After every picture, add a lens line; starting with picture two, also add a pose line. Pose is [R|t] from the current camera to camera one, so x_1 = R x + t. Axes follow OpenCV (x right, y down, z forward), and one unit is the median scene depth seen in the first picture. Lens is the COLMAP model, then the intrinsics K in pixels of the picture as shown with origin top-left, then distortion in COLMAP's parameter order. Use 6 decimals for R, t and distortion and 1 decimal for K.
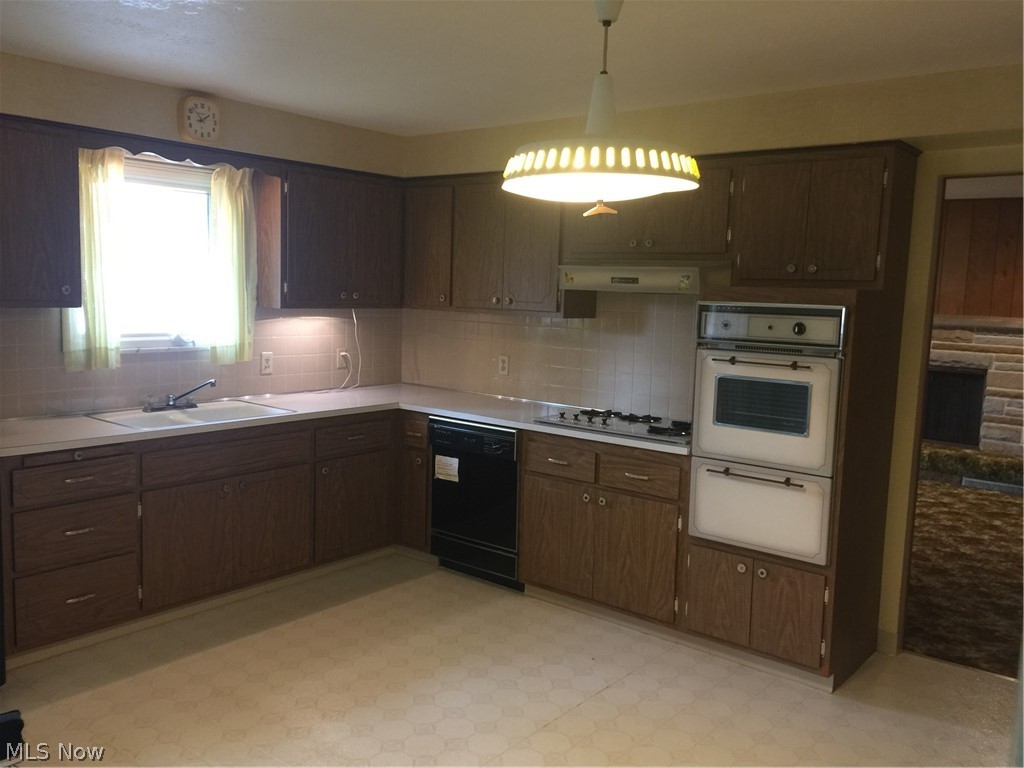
lens RADIAL K [[876.2, 0, 512.0], [0, 876.2, 384.0], [0, 0, 1]] dist [0.067869, -0.083823]
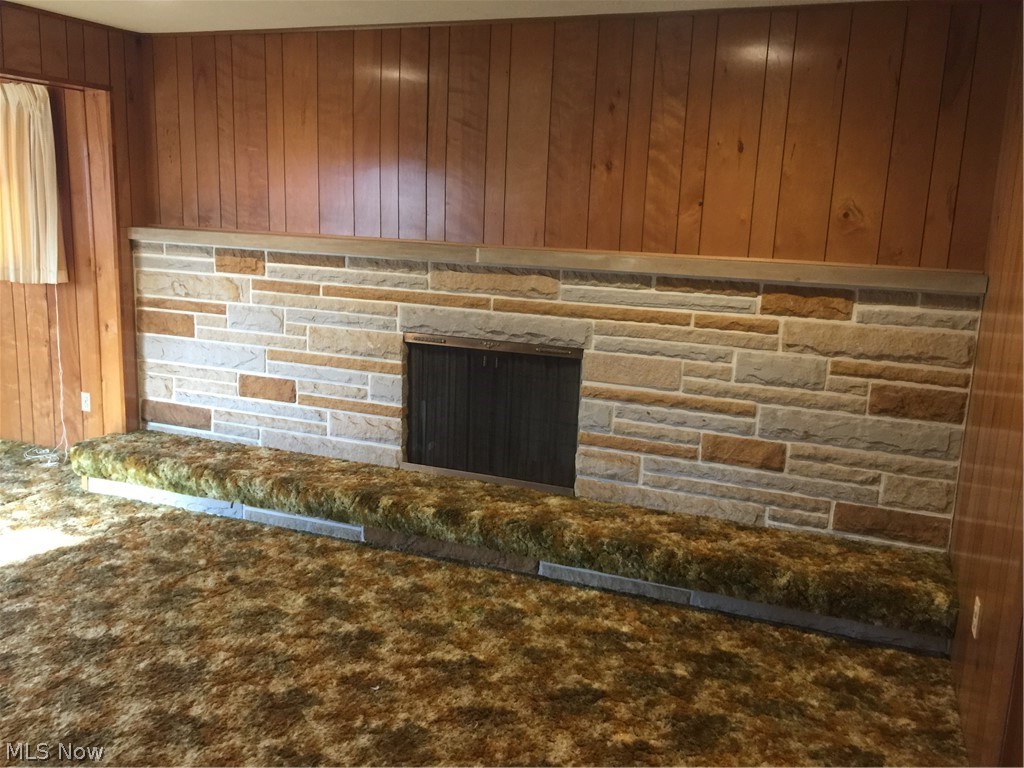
lens RADIAL K [[876.2, 0, 512.0], [0, 876.2, 384.0], [0, 0, 1]] dist [0.067869, -0.083823]
pose [[0.951352, -0.056584, 0.302867, 0.569309], [0.028591, 0.994963, 0.096078, -0.081490], [-0.306778, -0.082745, 0.948178, 0.869194]]
